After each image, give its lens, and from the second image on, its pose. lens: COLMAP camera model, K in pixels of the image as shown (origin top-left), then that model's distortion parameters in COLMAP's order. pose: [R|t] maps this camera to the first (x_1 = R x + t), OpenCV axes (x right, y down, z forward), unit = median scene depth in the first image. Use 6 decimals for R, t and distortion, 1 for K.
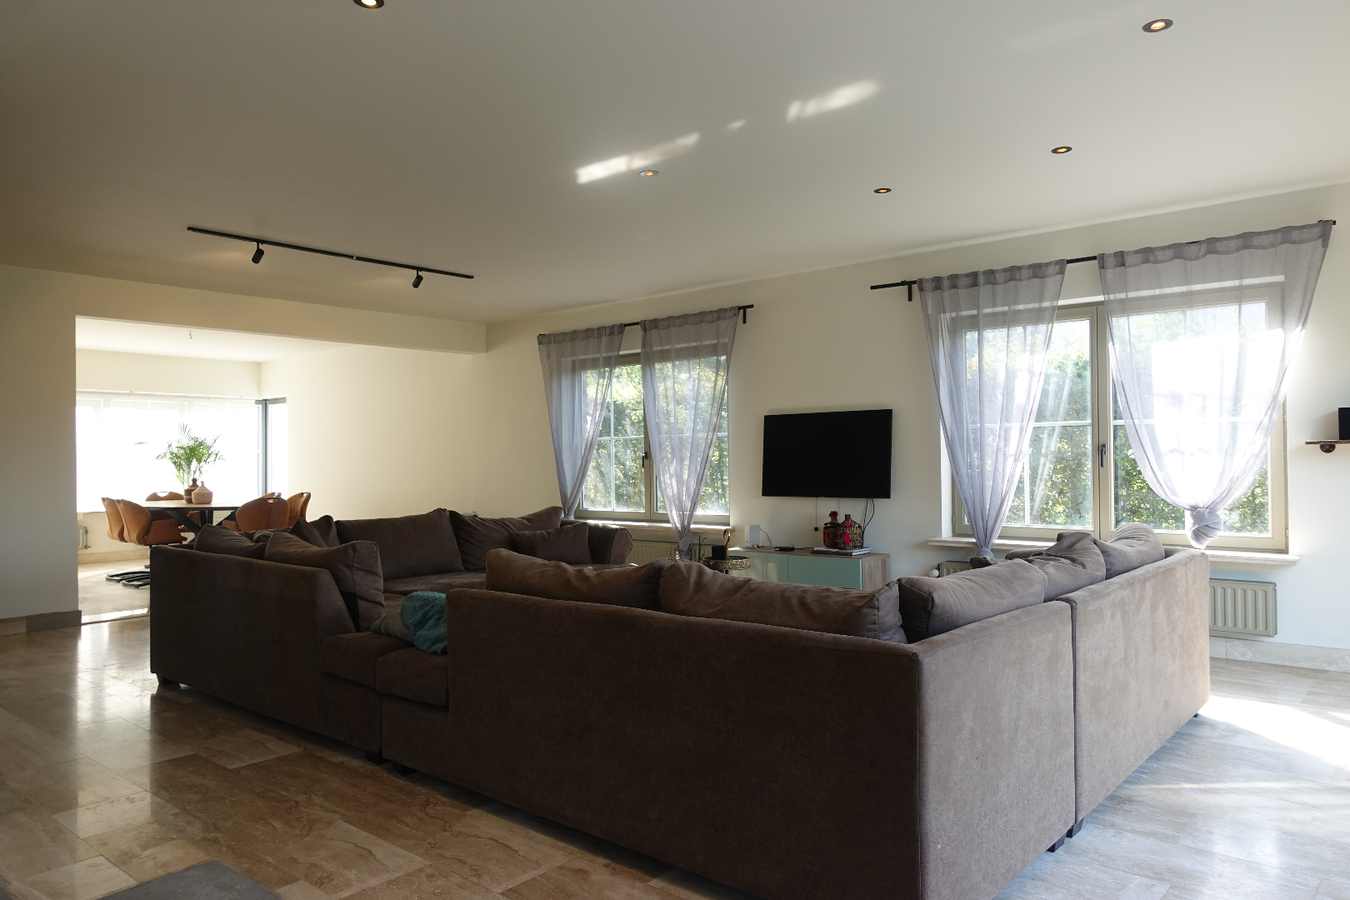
lens RADIAL K [[930.7, 0, 677.8], [0, 930.7, 446.1], [0, 0, 1]] dist [-0.010036, -0.003593]
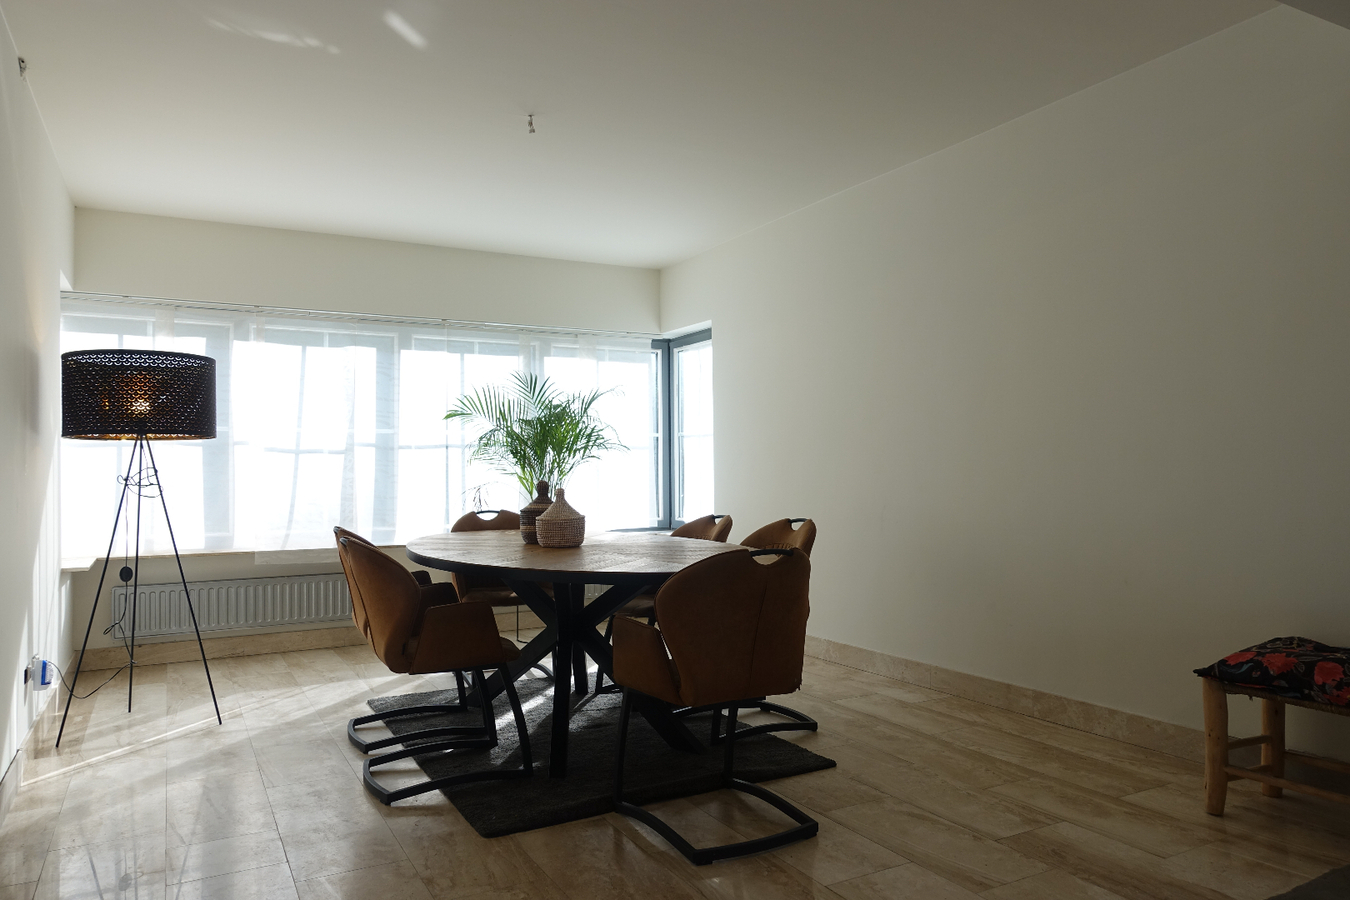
lens RADIAL K [[930.7, 0, 676.9], [0, 930.7, 450.2], [0, 0, 1]] dist [-0.010036, -0.003593]
pose [[0.935954, -0.004815, -0.352090, -0.274578], [0.002755, 0.999976, -0.006354, 0.020255], [0.352112, 0.004977, 0.935945, 0.544278]]
